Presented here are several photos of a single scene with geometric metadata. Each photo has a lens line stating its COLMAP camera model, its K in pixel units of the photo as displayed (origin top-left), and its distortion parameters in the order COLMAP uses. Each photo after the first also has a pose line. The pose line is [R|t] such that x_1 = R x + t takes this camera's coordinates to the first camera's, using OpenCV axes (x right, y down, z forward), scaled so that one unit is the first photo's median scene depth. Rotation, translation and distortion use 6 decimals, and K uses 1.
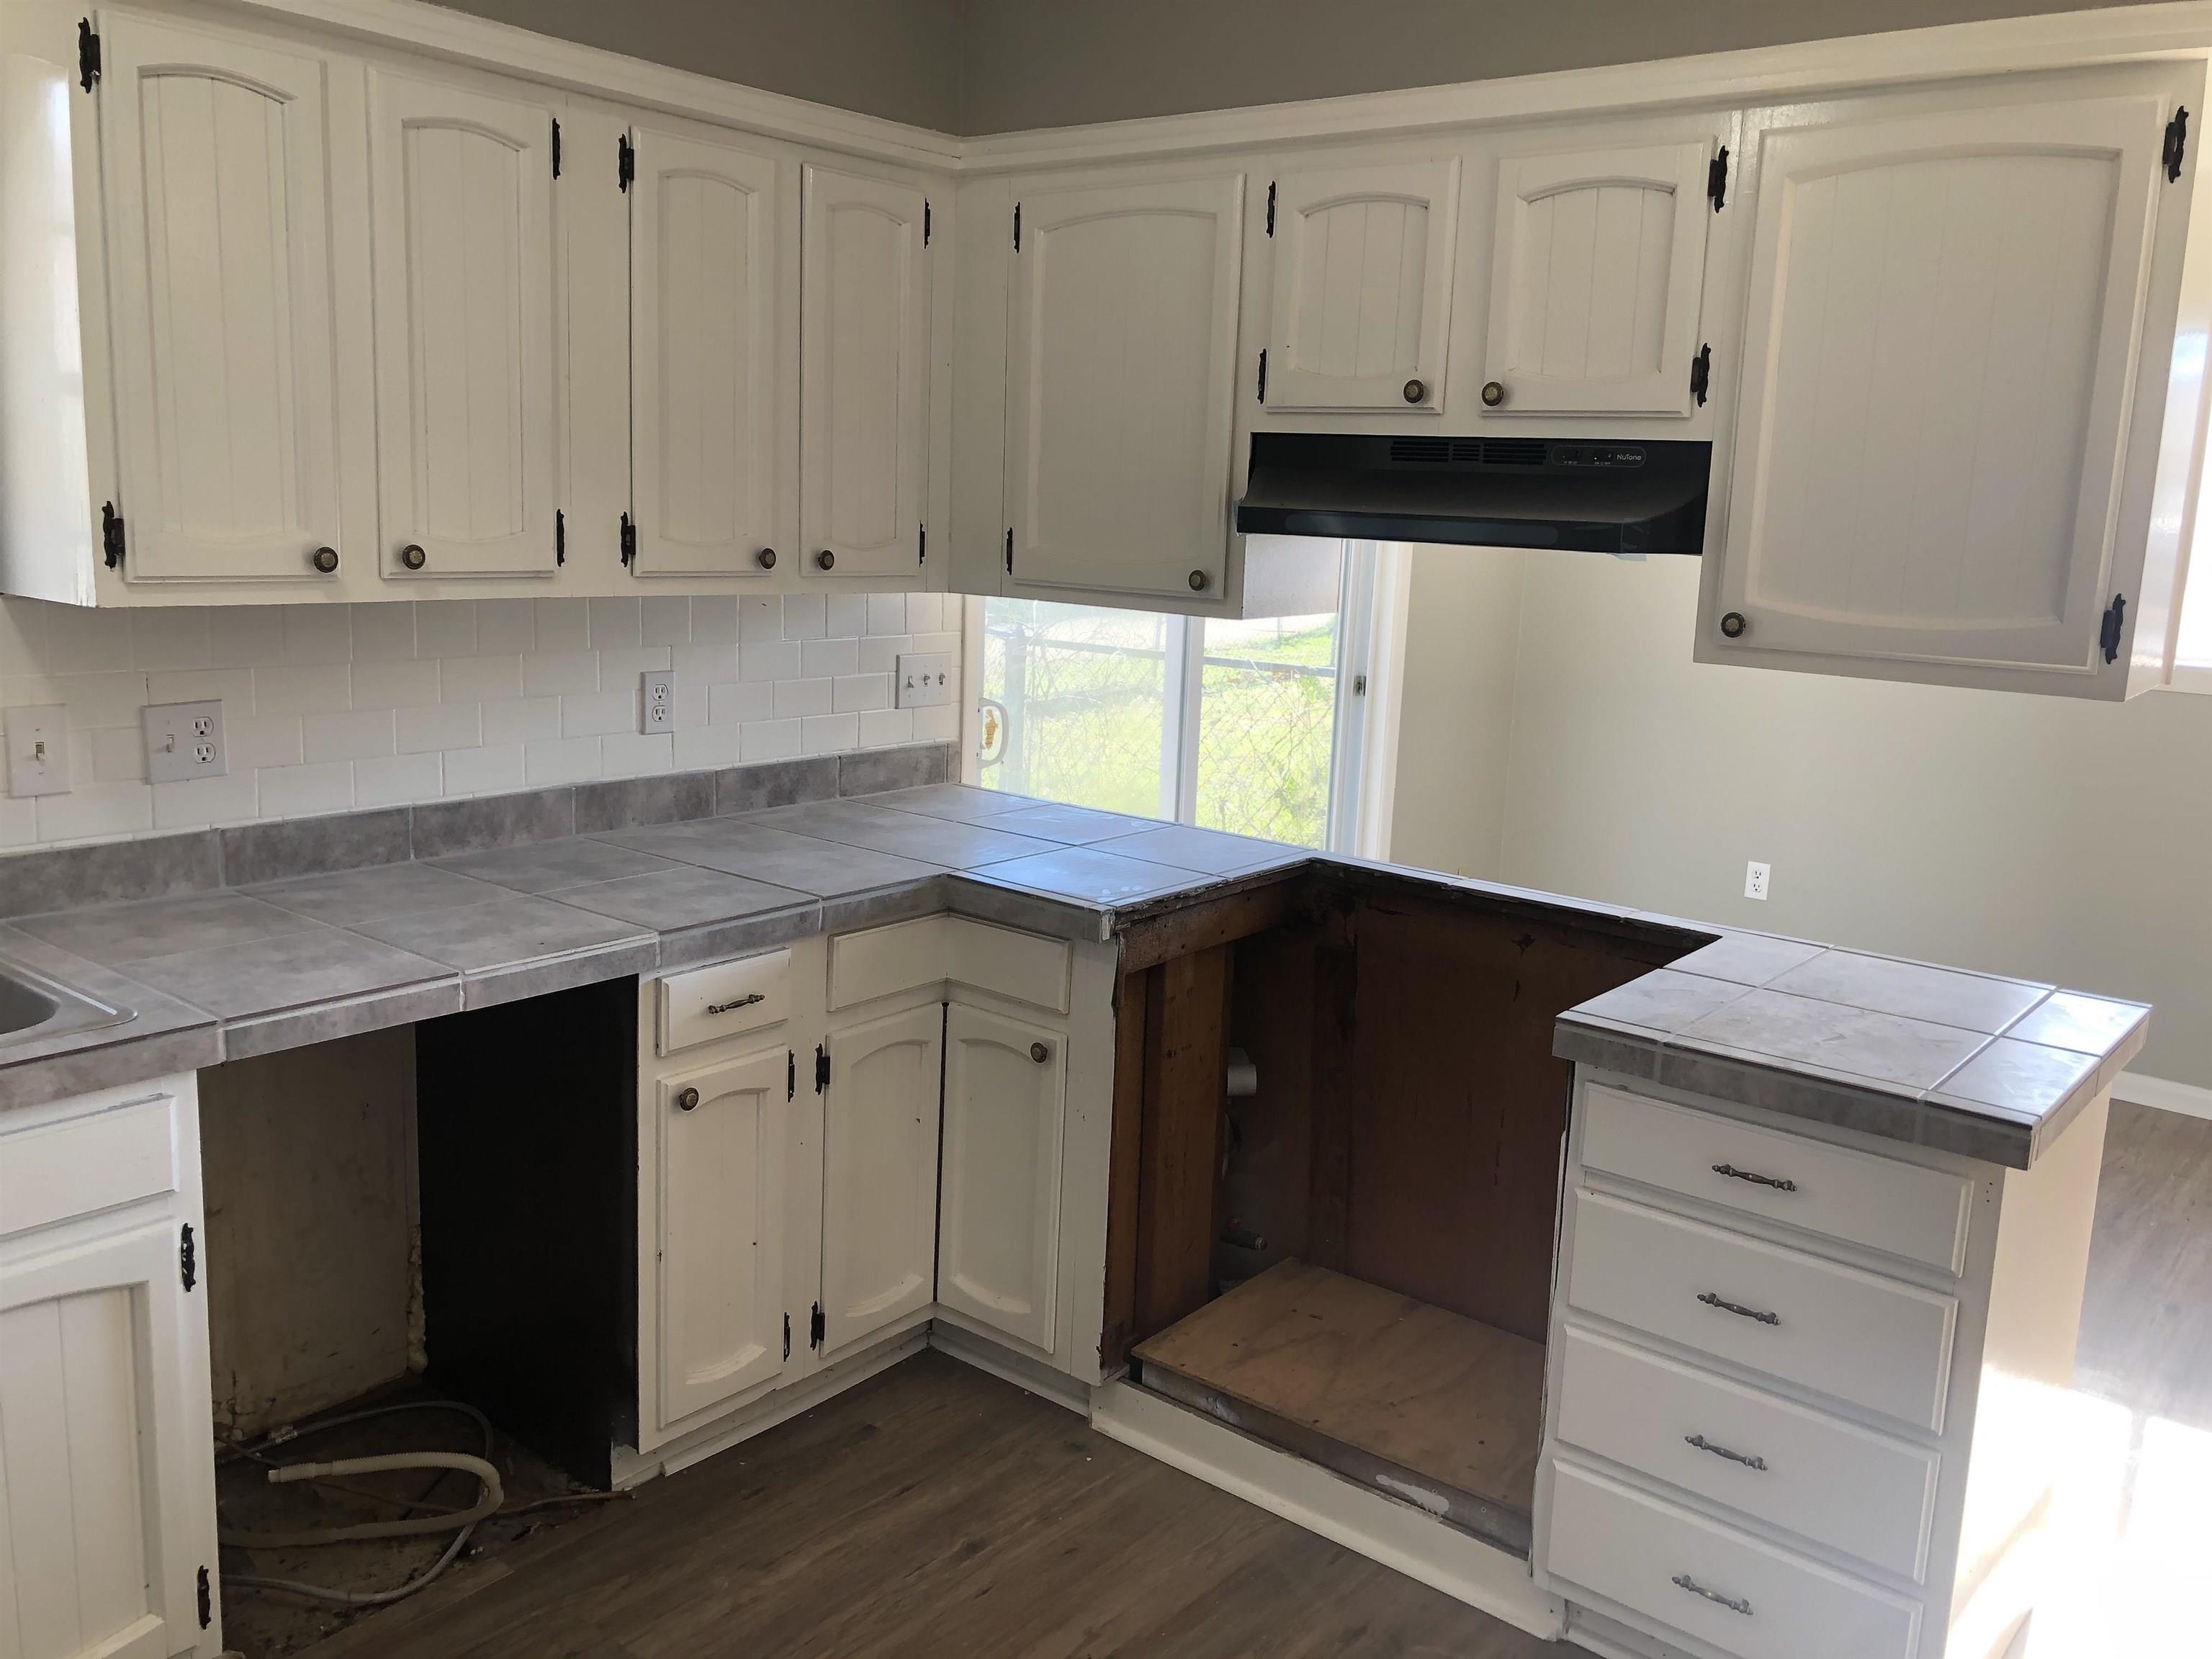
lens RADIAL K [[1843.3, 0, 1080.0], [0, 1843.3, 826.8], [0, 0, 1]] dist [0.077154, -0.070409]
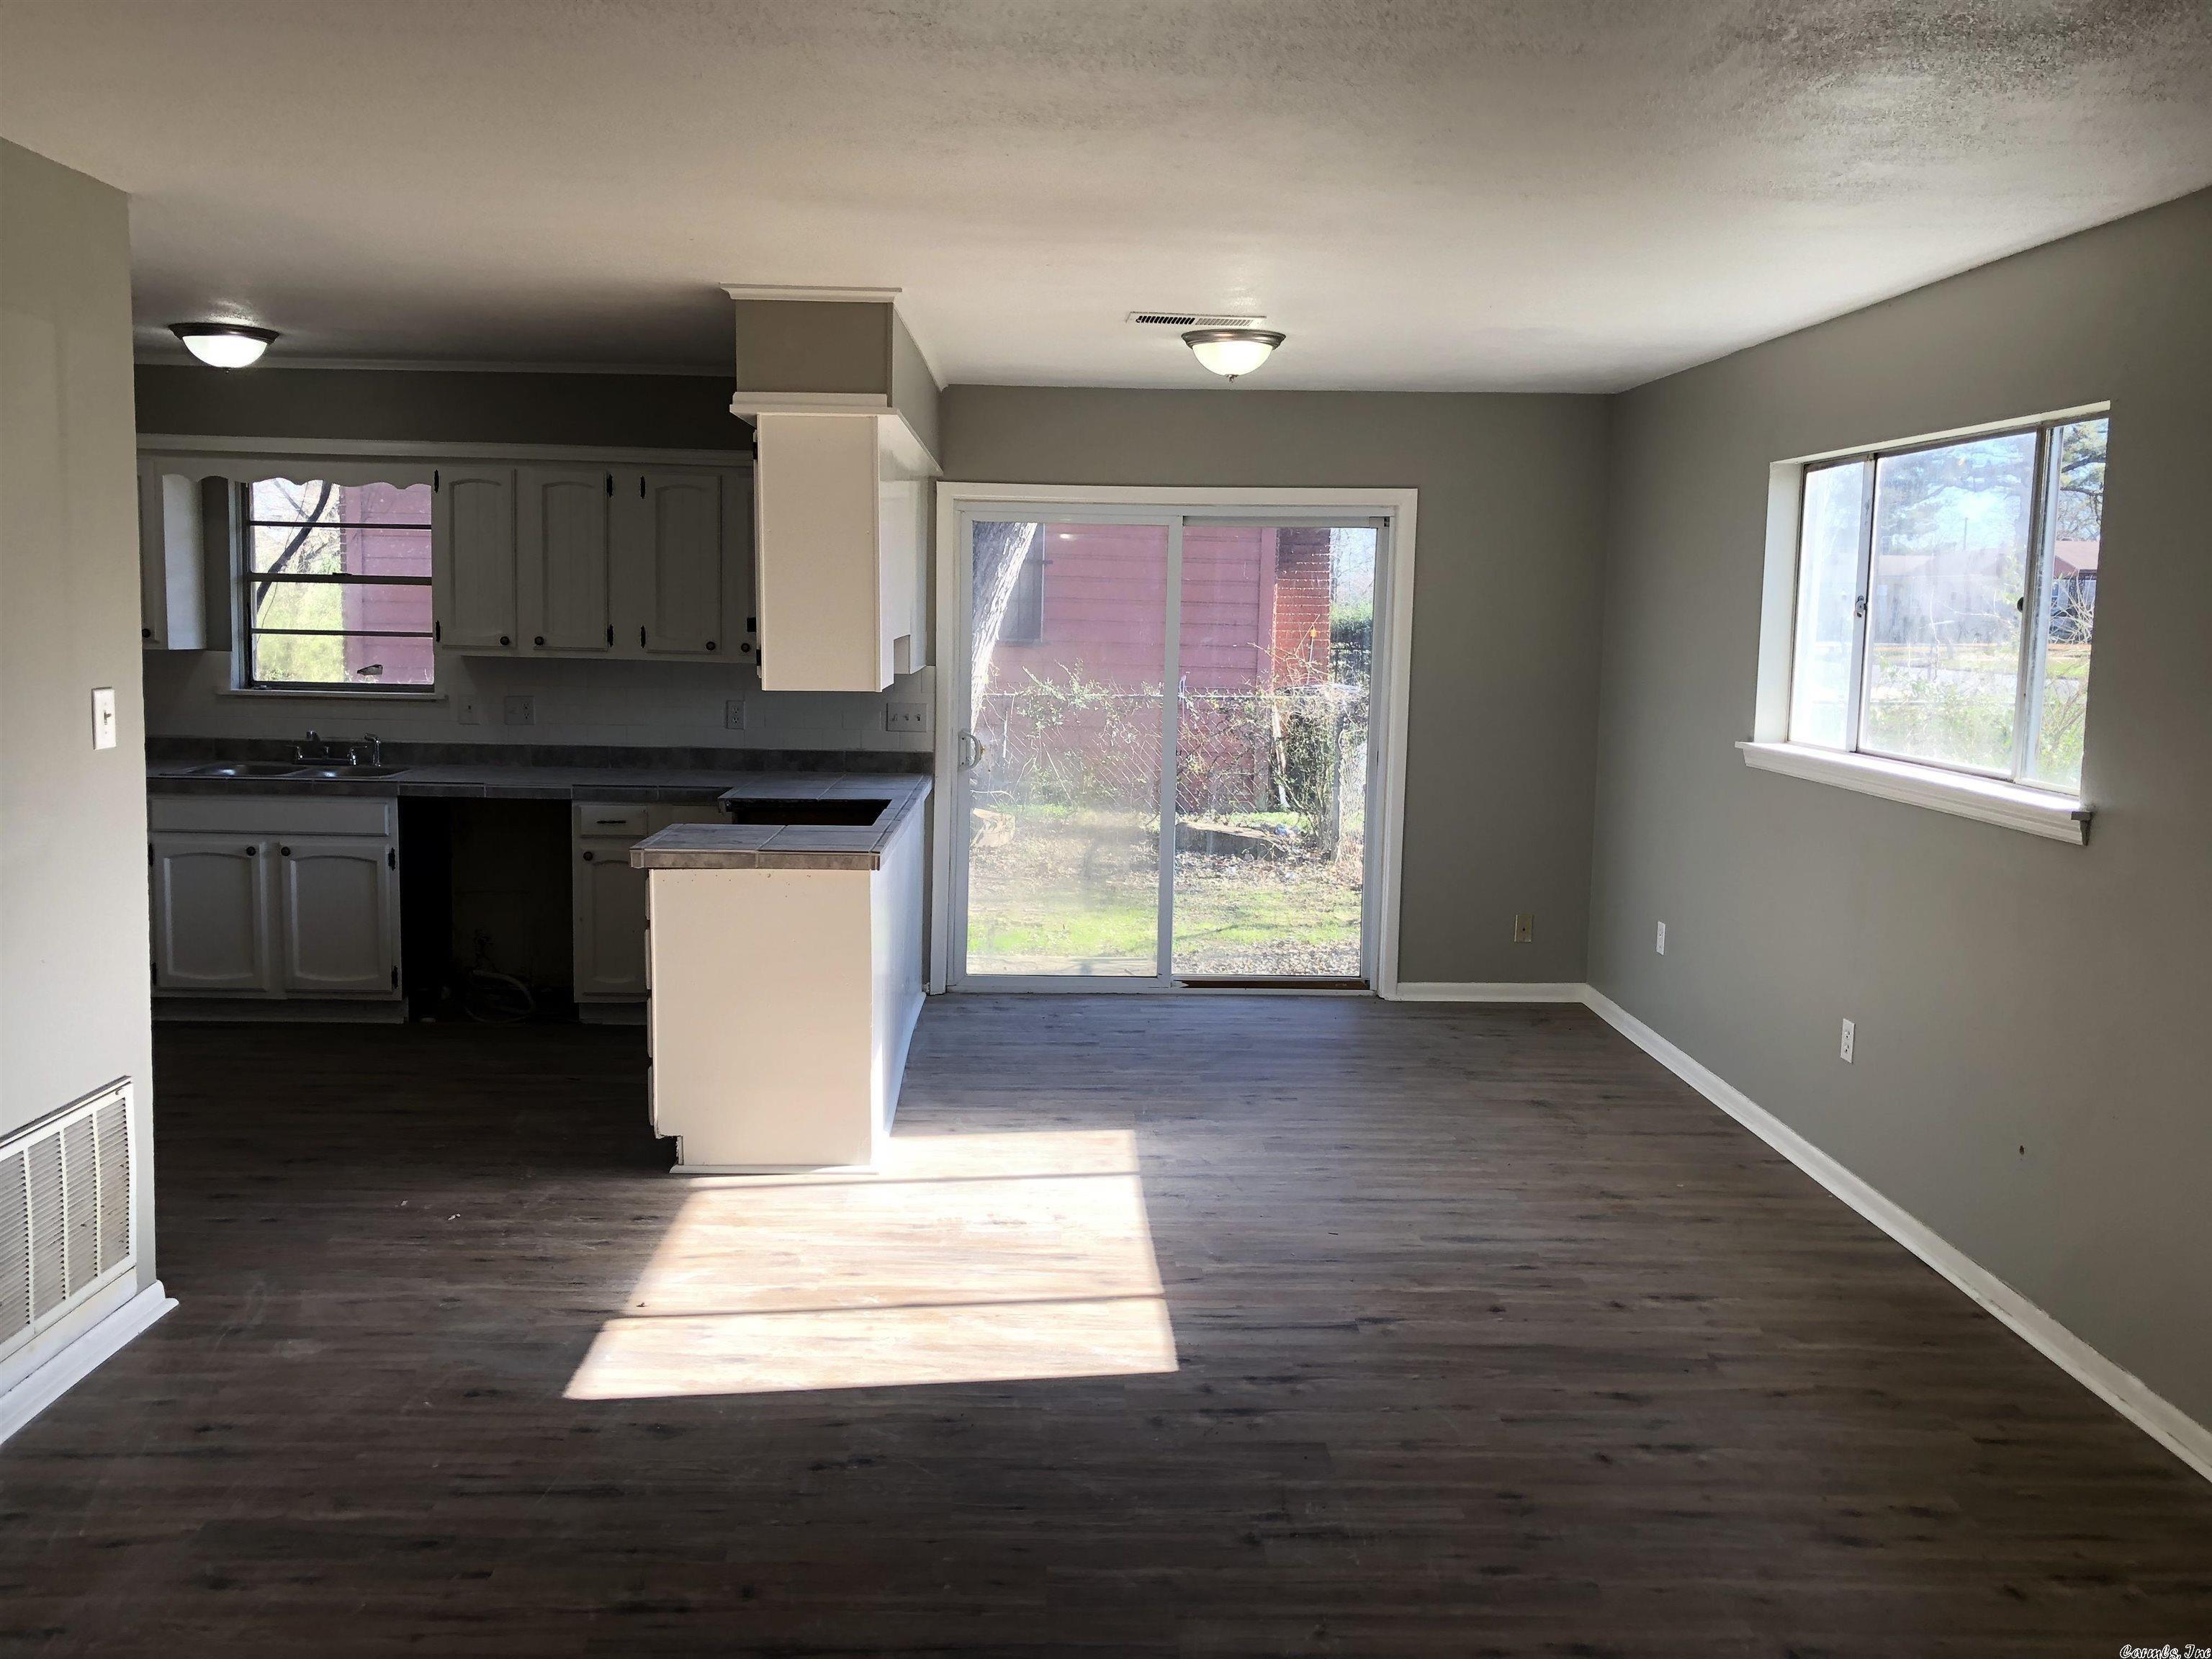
lens RADIAL K [[1843.3, 0, 1080.0], [0, 1843.3, 826.8], [0, 0, 1]] dist [0.077154, -0.070409]
pose [[0.631271, 0.063990, -0.772918, 2.294285], [-0.136308, 0.990232, -0.029347, 0.097554], [0.763490, 0.123881, 0.633826, -0.084493]]
